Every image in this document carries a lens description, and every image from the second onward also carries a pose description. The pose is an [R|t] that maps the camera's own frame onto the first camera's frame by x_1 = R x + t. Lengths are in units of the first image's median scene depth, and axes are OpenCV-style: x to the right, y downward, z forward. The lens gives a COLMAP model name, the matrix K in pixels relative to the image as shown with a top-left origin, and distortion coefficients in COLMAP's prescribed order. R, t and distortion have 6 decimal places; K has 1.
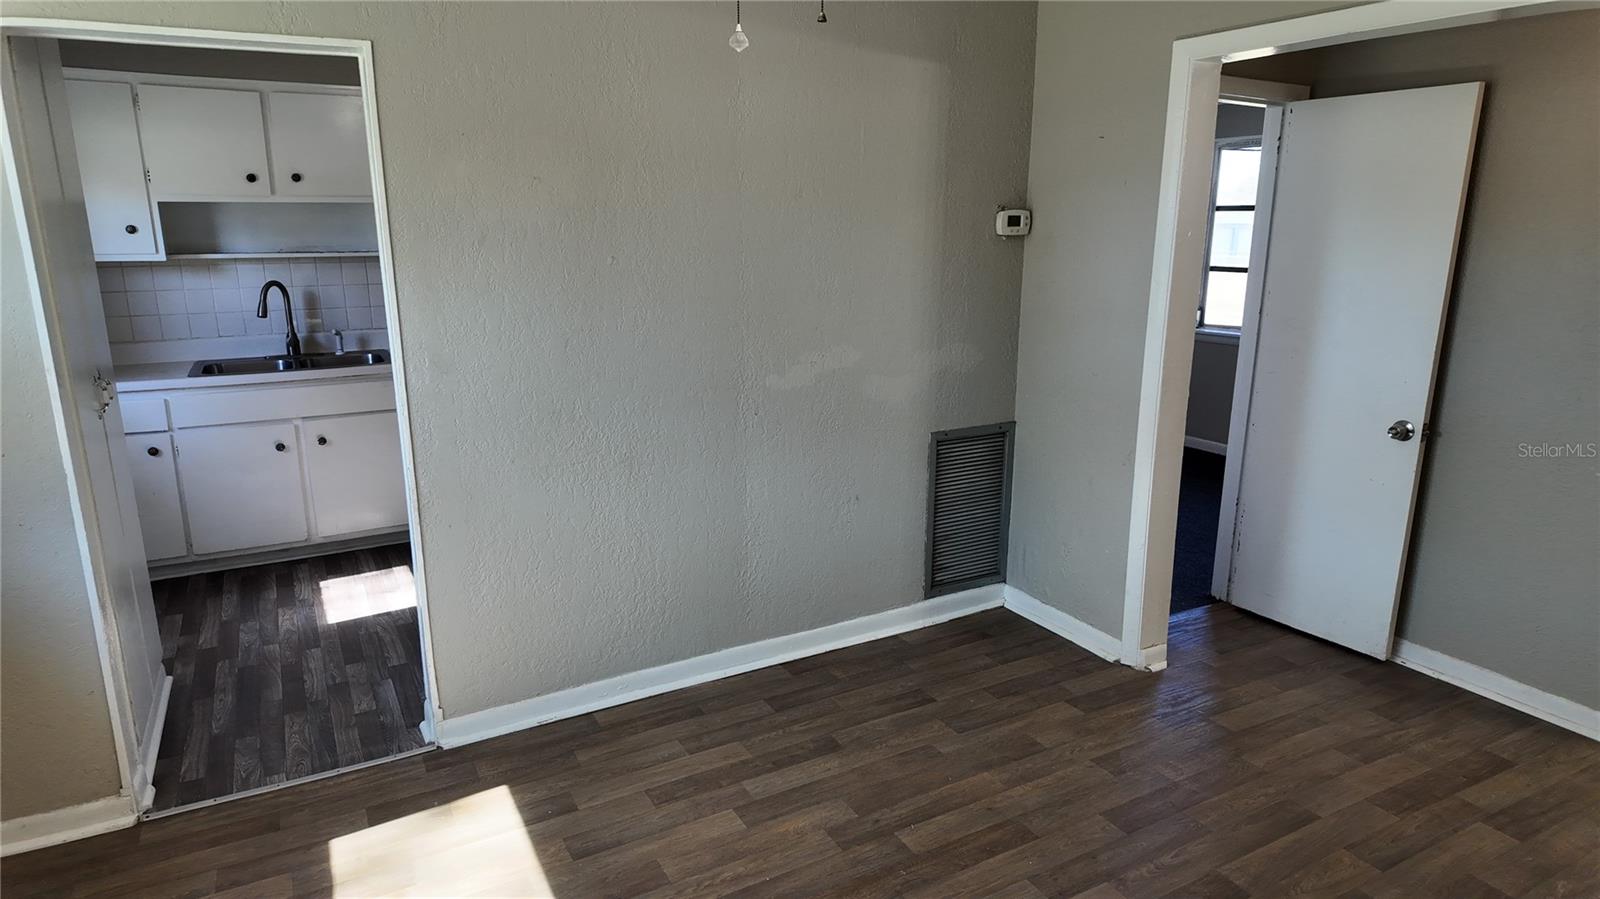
lens RADIAL K [[938.5, 0, 782.6], [0, 938.5, 448.1], [0, 0, 1]] dist [0.029729, -0.023249]
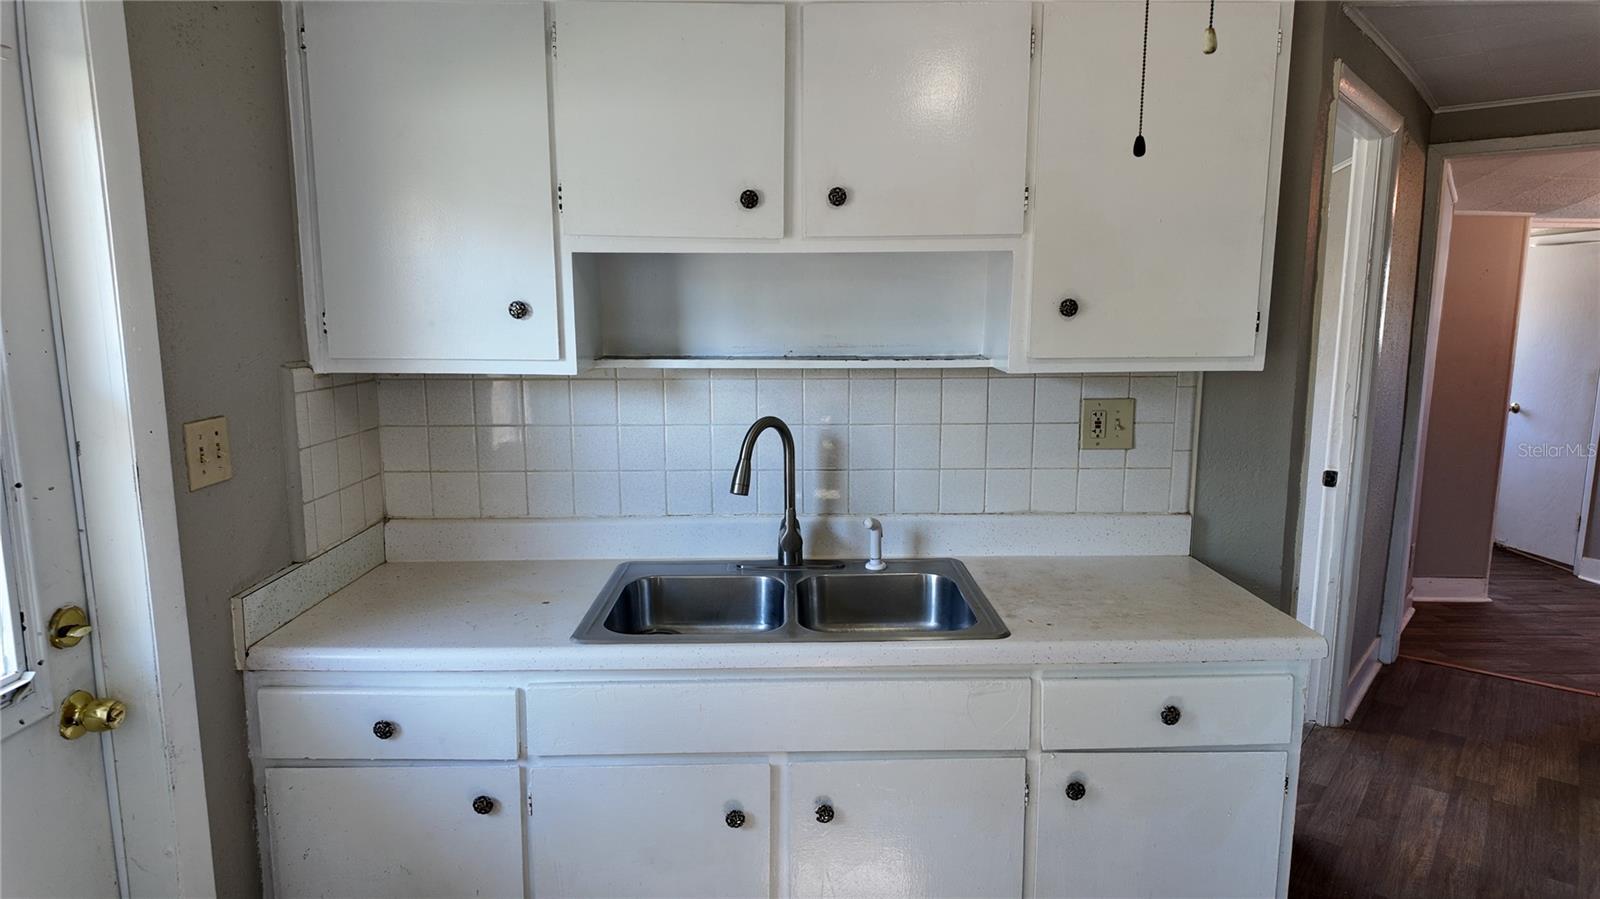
lens RADIAL K [[938.5, 0, 801.5], [0, 938.5, 455.1], [0, 0, 1]] dist [0.029729, -0.023249]
pose [[0.890076, 0.069749, -0.450444, -0.311457], [-0.108608, 0.992213, -0.060970, -0.132080], [0.442684, 0.103190, 0.890720, 0.591354]]
